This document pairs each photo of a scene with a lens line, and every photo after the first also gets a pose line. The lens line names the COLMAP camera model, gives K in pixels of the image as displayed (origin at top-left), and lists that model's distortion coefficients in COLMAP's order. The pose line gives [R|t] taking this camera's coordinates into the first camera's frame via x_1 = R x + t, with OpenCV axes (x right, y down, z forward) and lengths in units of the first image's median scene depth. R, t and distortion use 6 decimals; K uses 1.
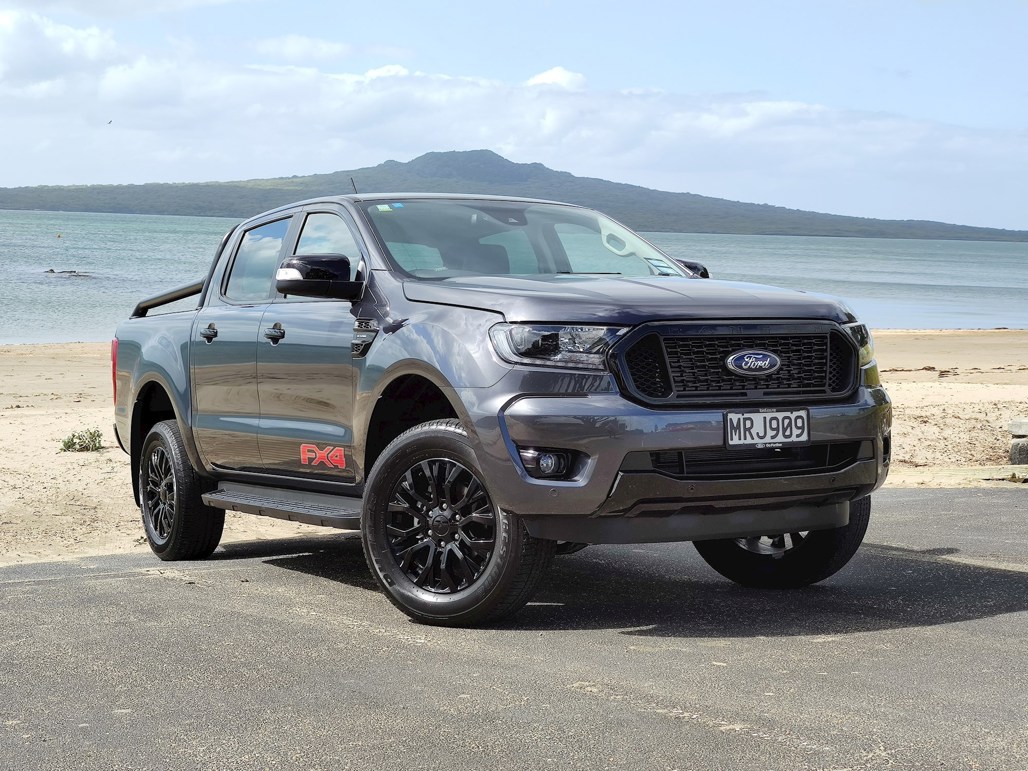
lens RADIAL K [[1378.3, 0, 511.1], [0, 1378.3, 380.2], [0, 0, 1]] dist [0.005617, -0.062401]
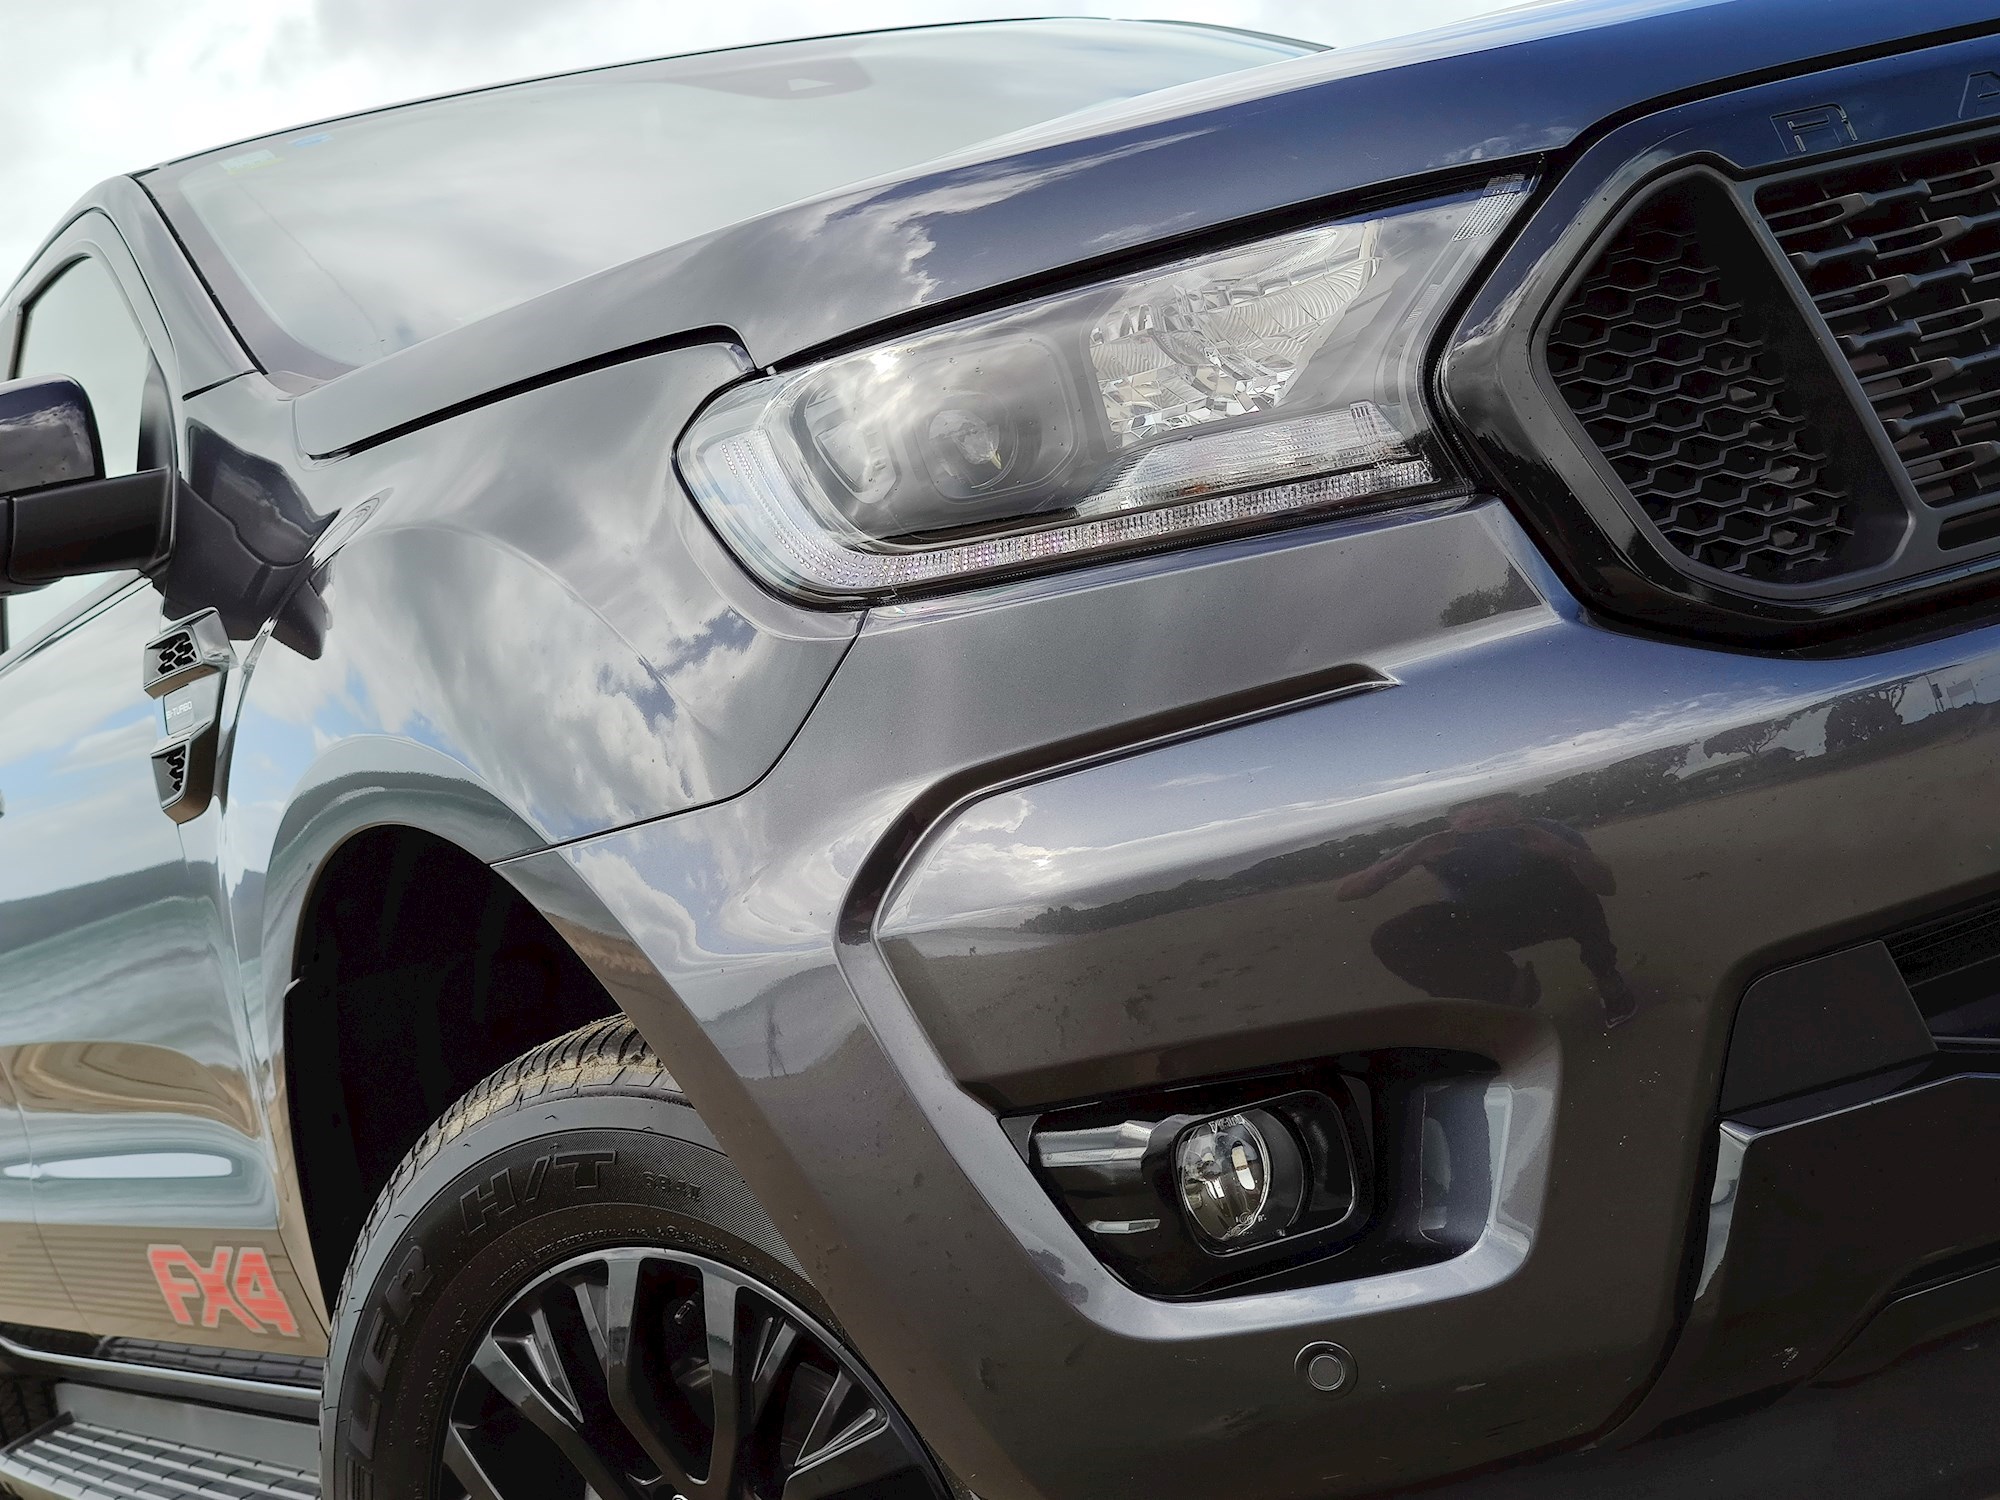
lens RADIAL K [[2681.6, 0, 994.3], [0, 2681.6, 739.7], [0, 0, 1]] dist [0.005617, -0.062401]
pose [[0.966638, -0.254044, -0.032755, 0.022806], [0.253544, 0.967143, -0.018698, 0.012435], [0.036428, 0.009769, 0.999289, 0.696068]]
